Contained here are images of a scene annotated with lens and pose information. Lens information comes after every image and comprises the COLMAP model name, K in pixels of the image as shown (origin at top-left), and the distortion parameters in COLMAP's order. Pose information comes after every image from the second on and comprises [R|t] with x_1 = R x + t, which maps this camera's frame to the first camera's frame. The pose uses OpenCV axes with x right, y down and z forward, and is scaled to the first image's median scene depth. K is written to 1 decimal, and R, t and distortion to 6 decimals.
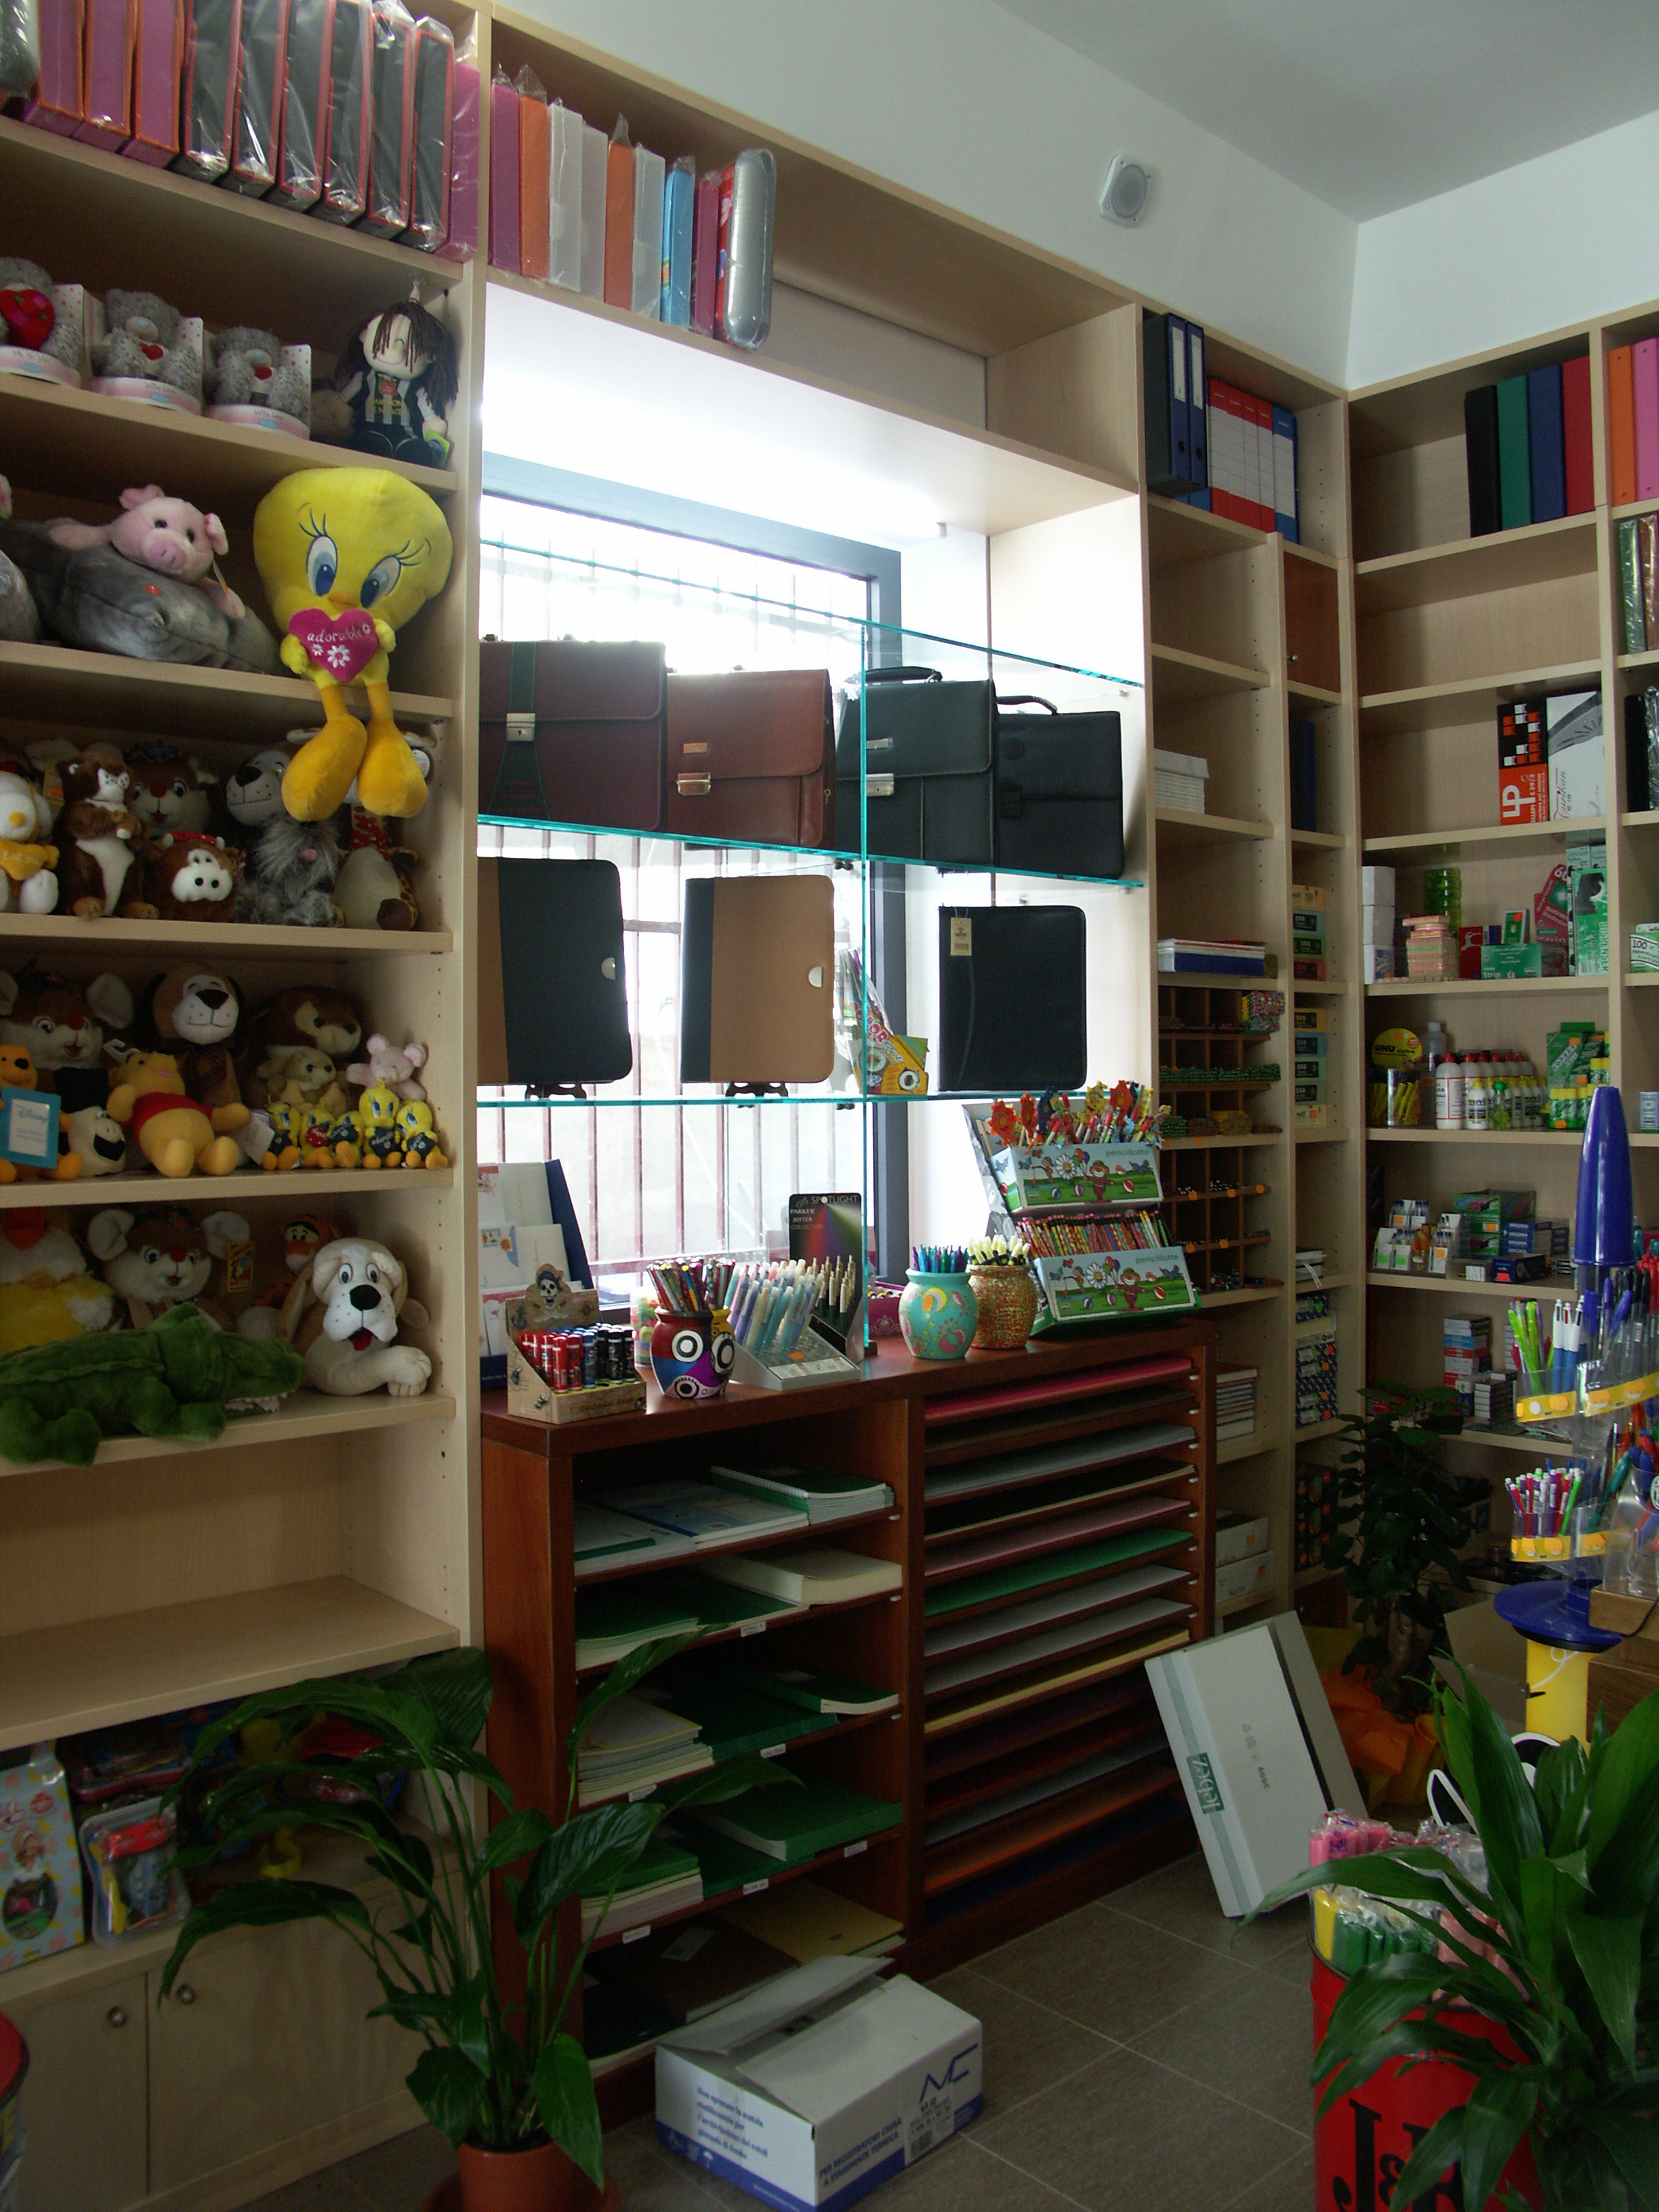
lens RADIAL K [[1828.5, 0, 831.5], [0, 1828.5, 1060.7], [0, 0, 1]] dist [-0.135010, 0.013922]
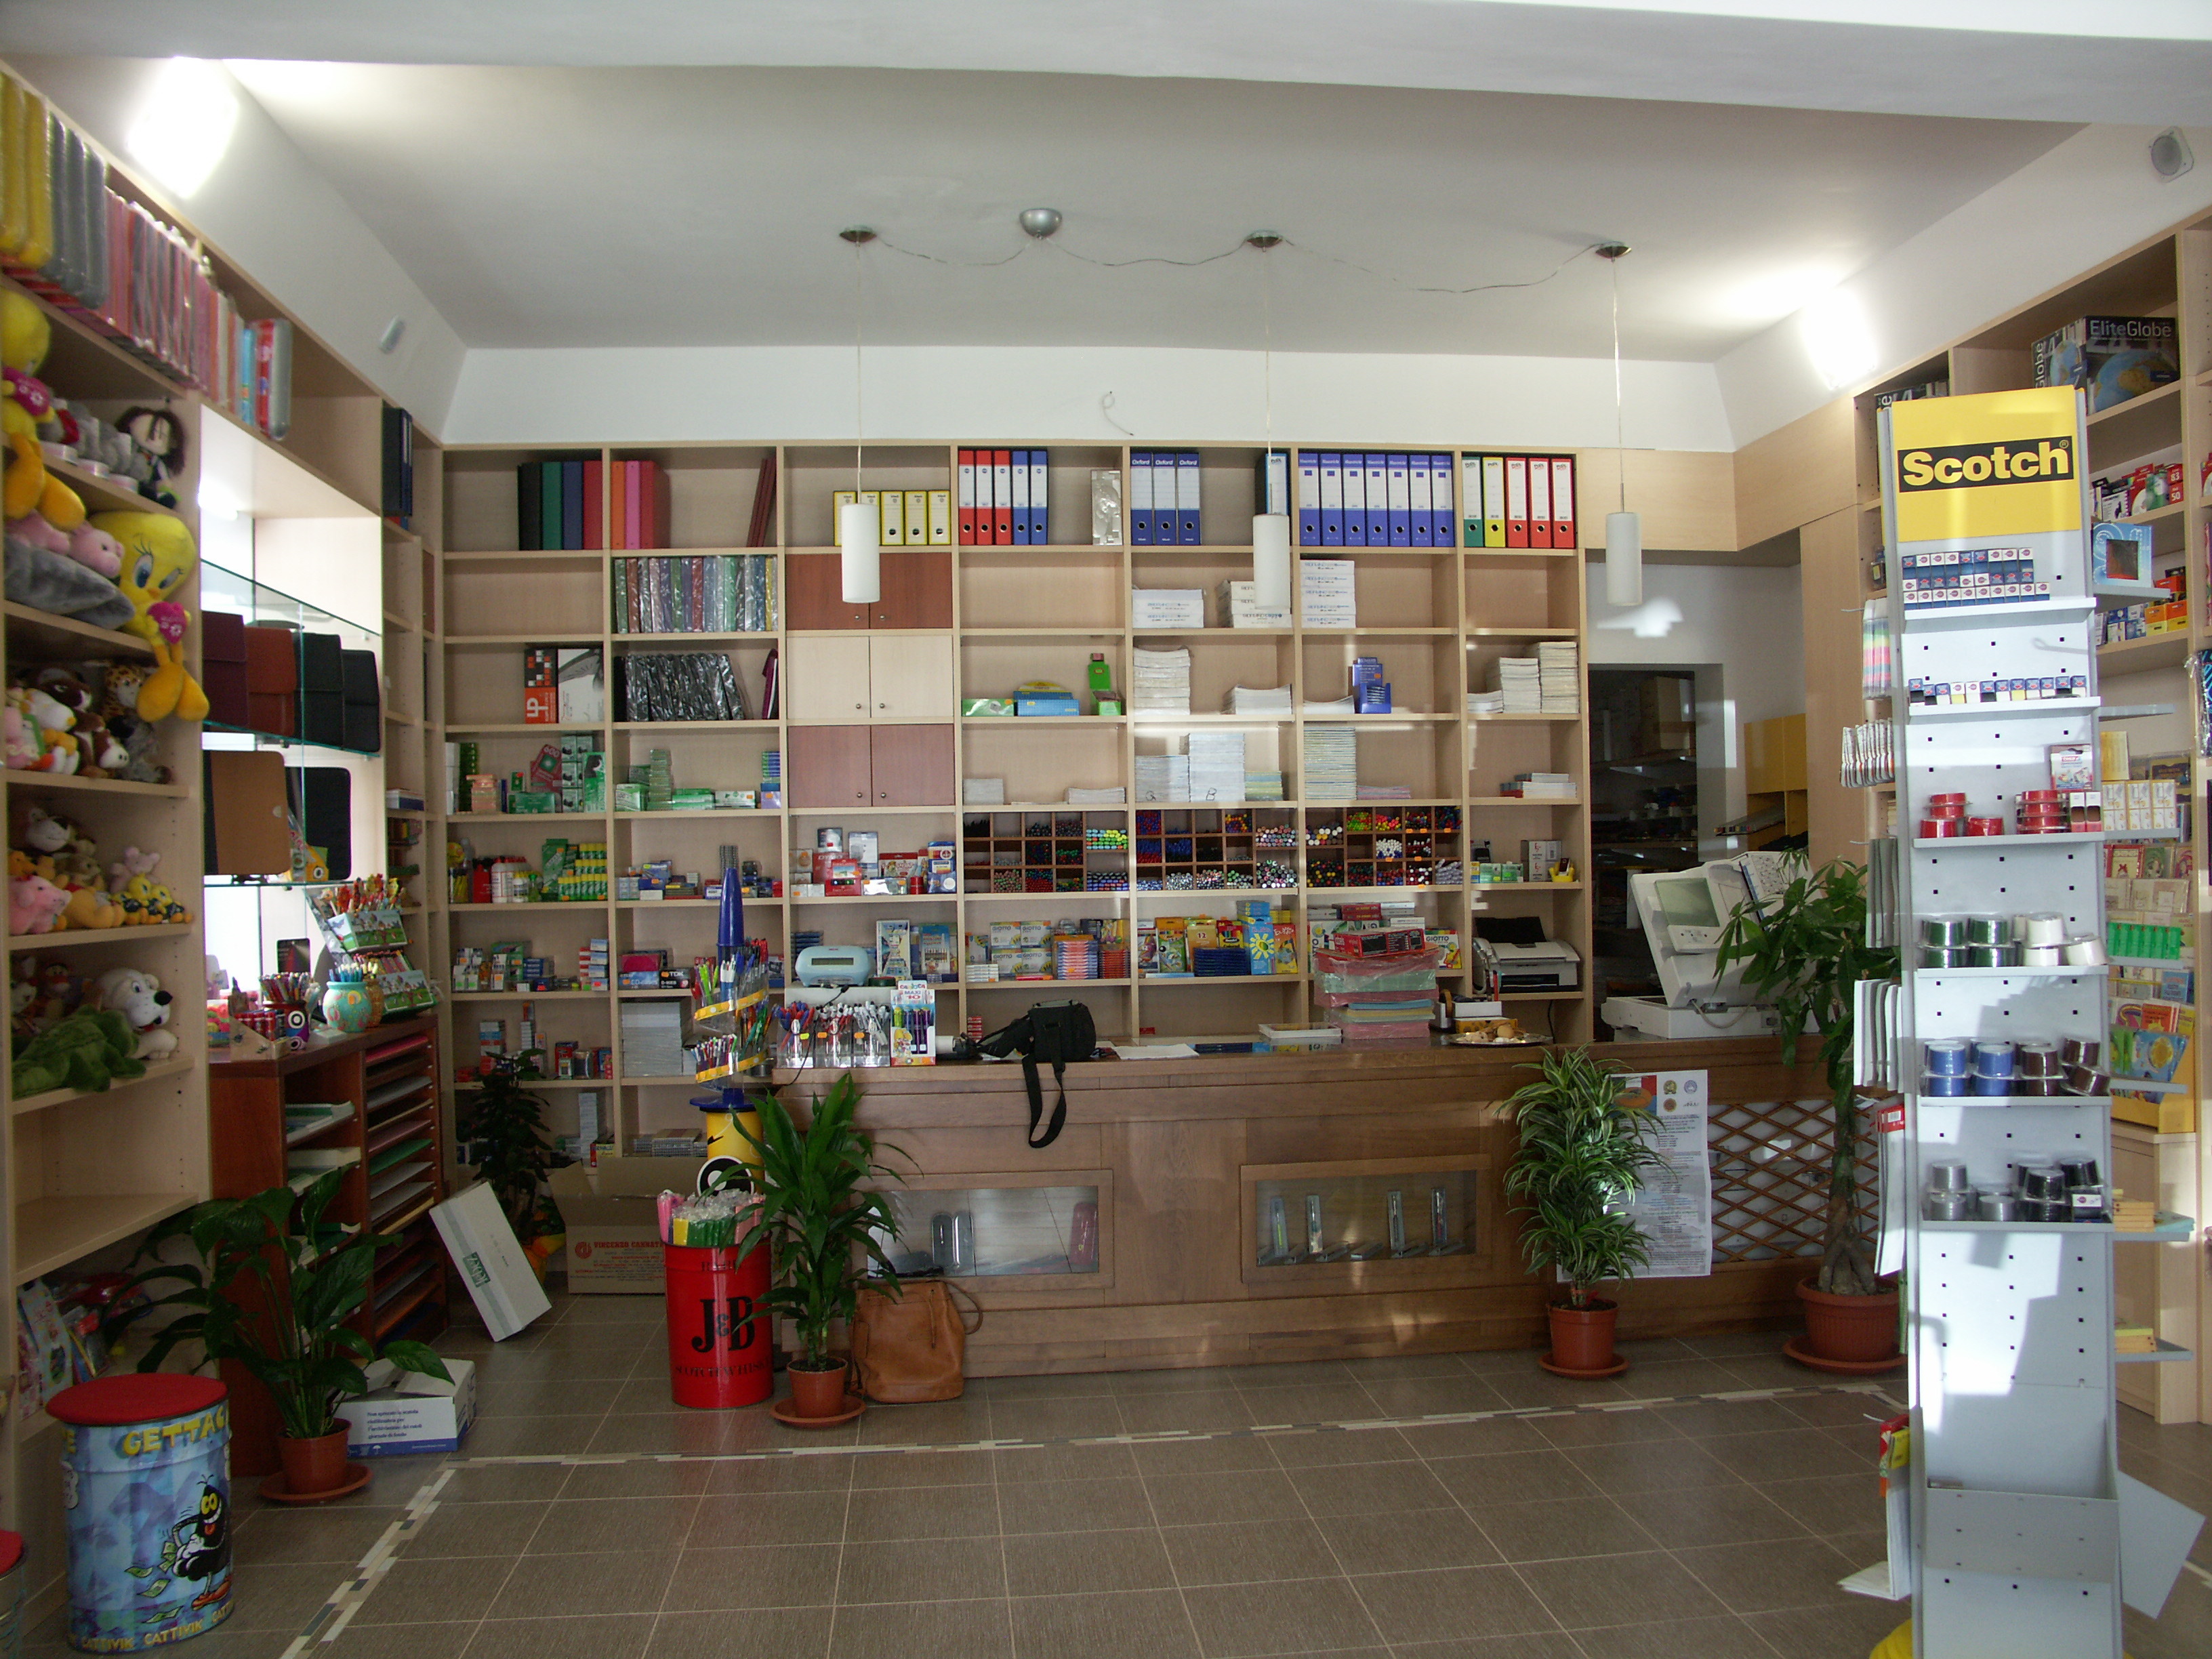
lens RADIAL K [[1772.5, 0, 1114.2], [0, 1772.5, 841.8], [0, 0, 1]] dist [-0.127907, 0.062966]
pose [[0.596469, -0.000036, 0.802636, -0.700073], [0.015998, 0.999802, -0.011844, 0.011008], [-0.802476, 0.019906, 0.596352, -0.477993]]
